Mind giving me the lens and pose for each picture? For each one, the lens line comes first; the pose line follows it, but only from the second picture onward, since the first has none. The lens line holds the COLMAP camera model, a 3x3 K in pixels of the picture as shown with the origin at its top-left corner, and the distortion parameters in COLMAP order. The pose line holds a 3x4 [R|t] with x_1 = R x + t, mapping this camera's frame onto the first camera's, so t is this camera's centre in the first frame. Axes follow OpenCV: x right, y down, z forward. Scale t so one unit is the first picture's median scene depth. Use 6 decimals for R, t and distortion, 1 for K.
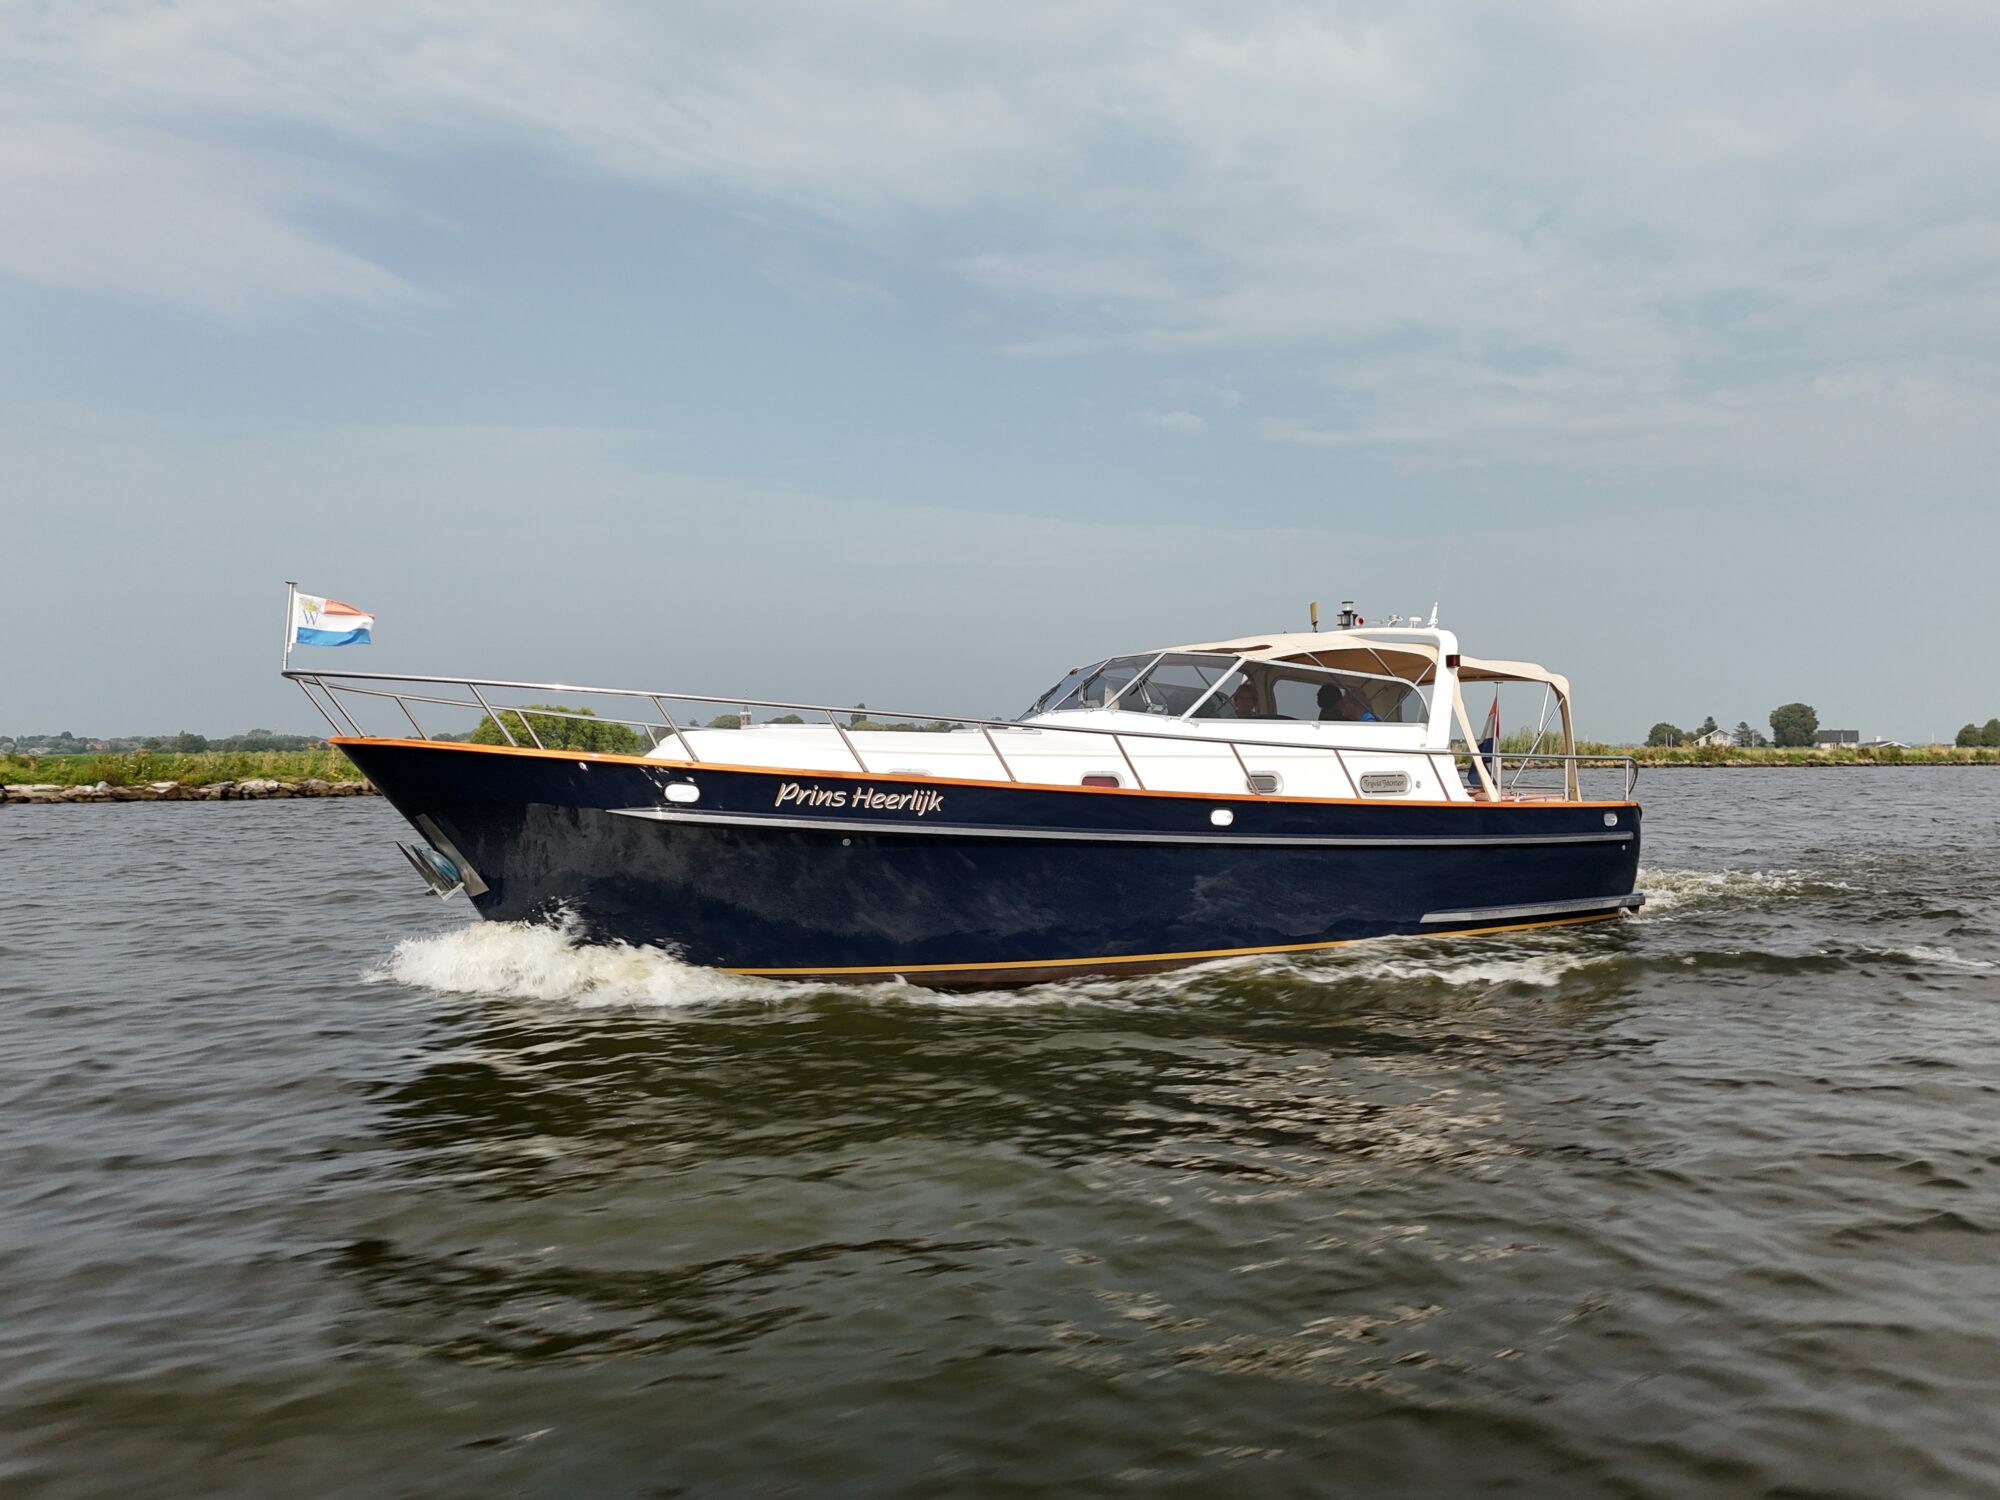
lens RADIAL K [[1479.7, 0, 998.8], [0, 1479.7, 745.0], [0, 0, 1]] dist [0.062830, -0.040599]
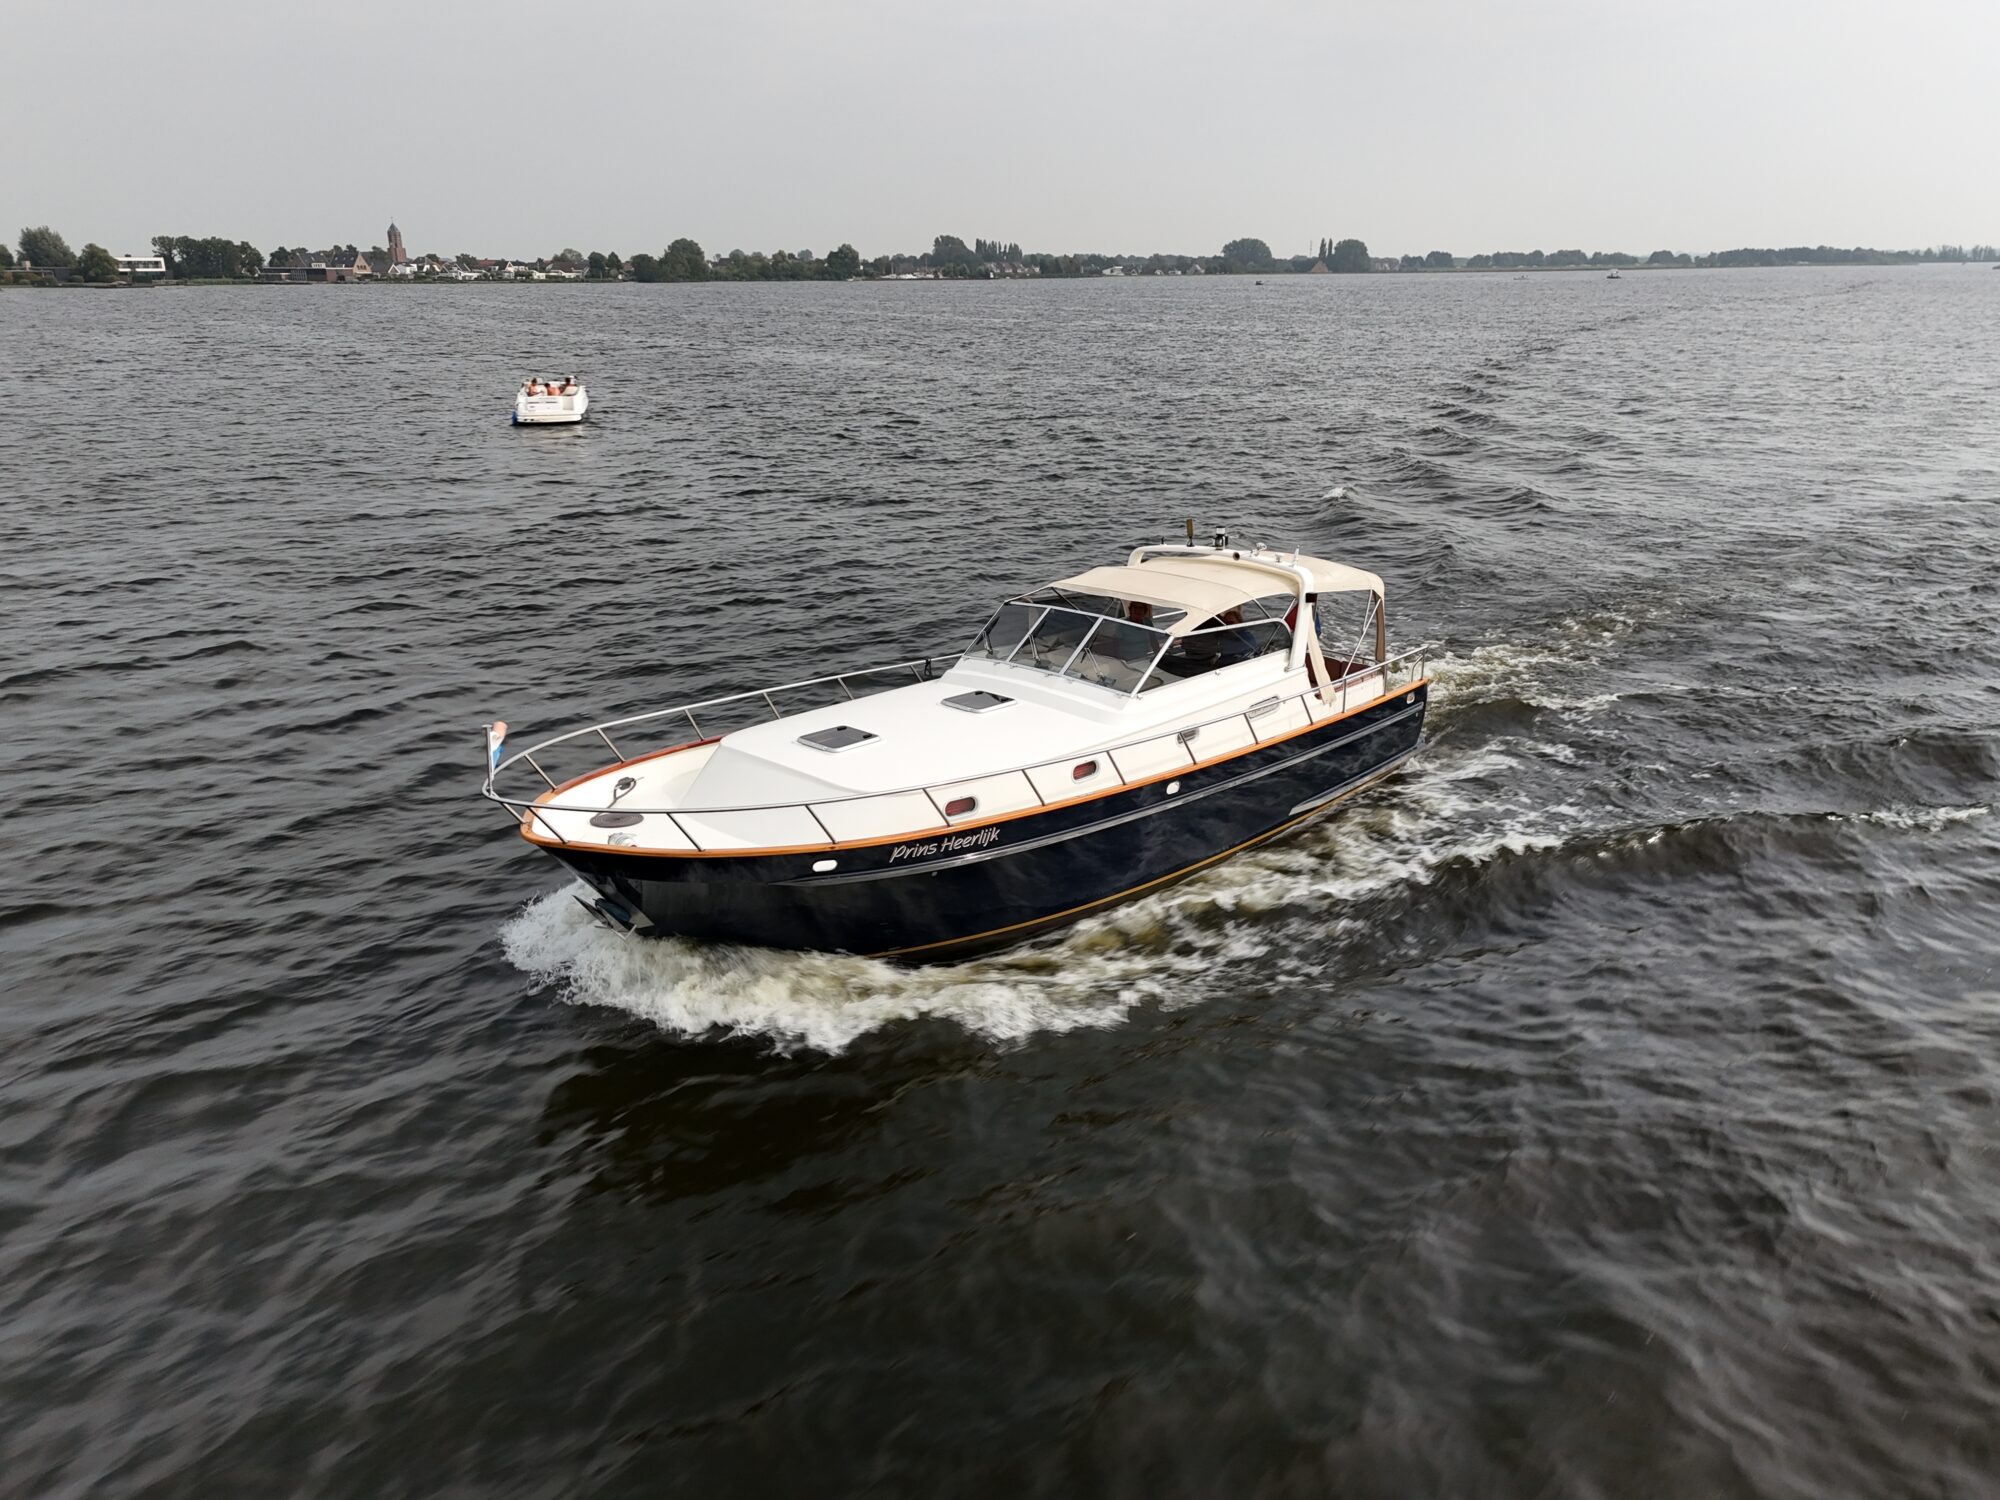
lens RADIAL K [[1479.7, 0, 996.1], [0, 1479.7, 755.4], [0, 0, 1]] dist [0.062830, -0.040599]
pose [[0.975498, -0.076144, 0.206409, -0.272088], [0.006571, 0.947864, 0.318607, -0.396612], [-0.219908, -0.309445, 0.925140, -0.184654]]
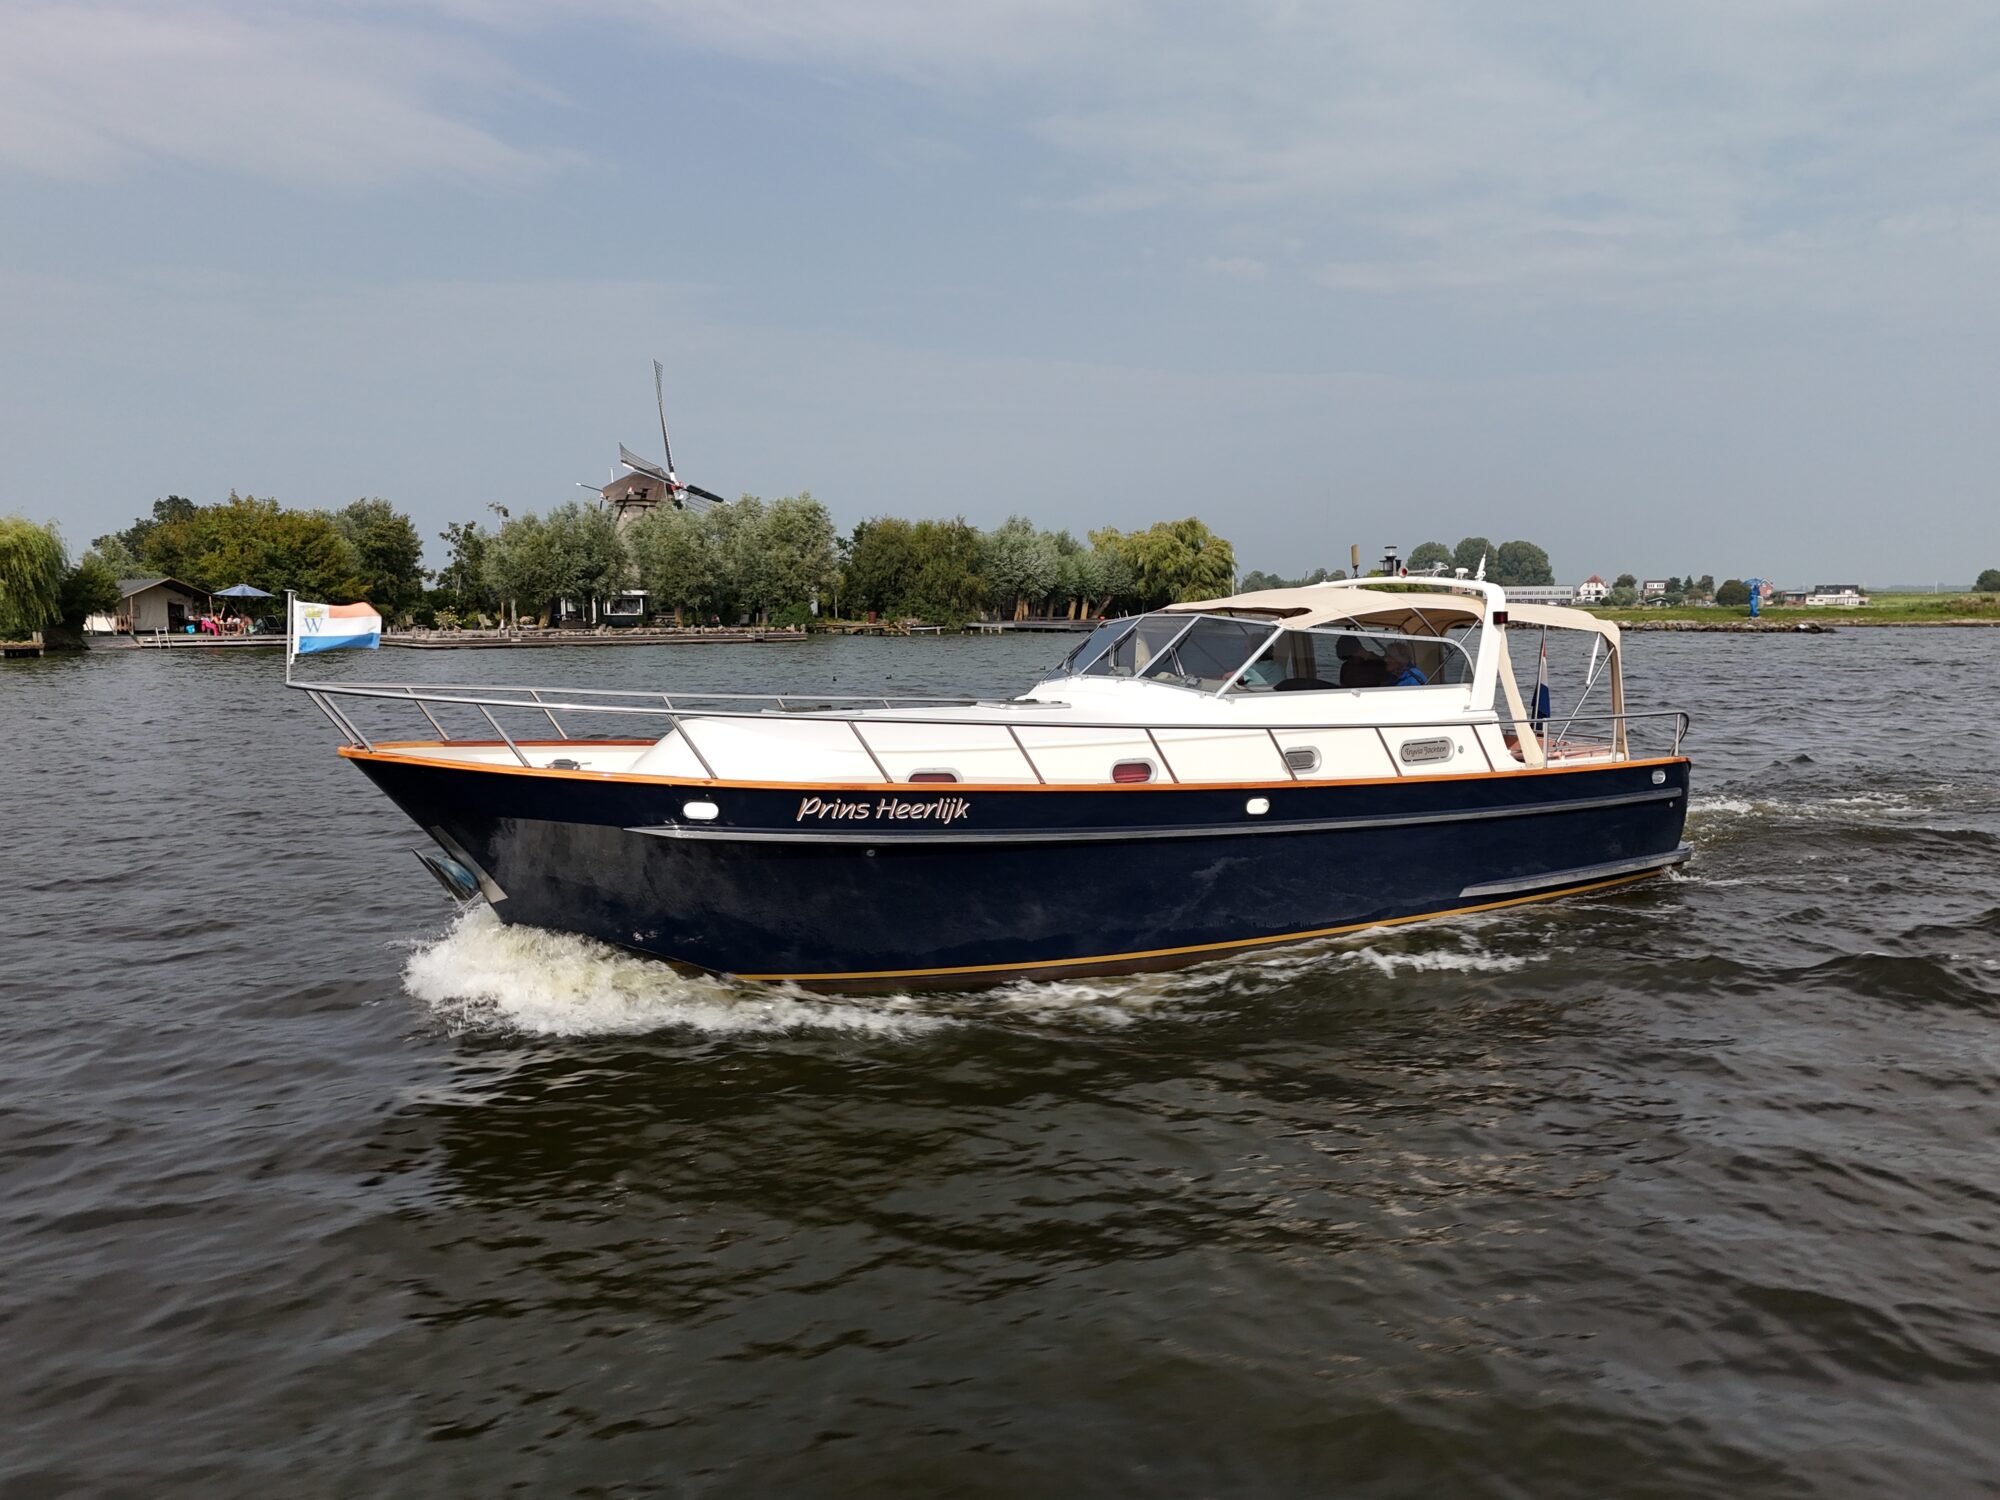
lens RADIAL K [[1479.7, 0, 997.5], [0, 1479.7, 745.0], [0, 0, 1]] dist [0.062830, -0.040599]
pose [[0.999815, -0.003524, -0.018889, -0.000978], [0.005469, 0.994573, 0.103901, -0.090747], [0.018420, -0.103986, 0.994408, 0.036741]]
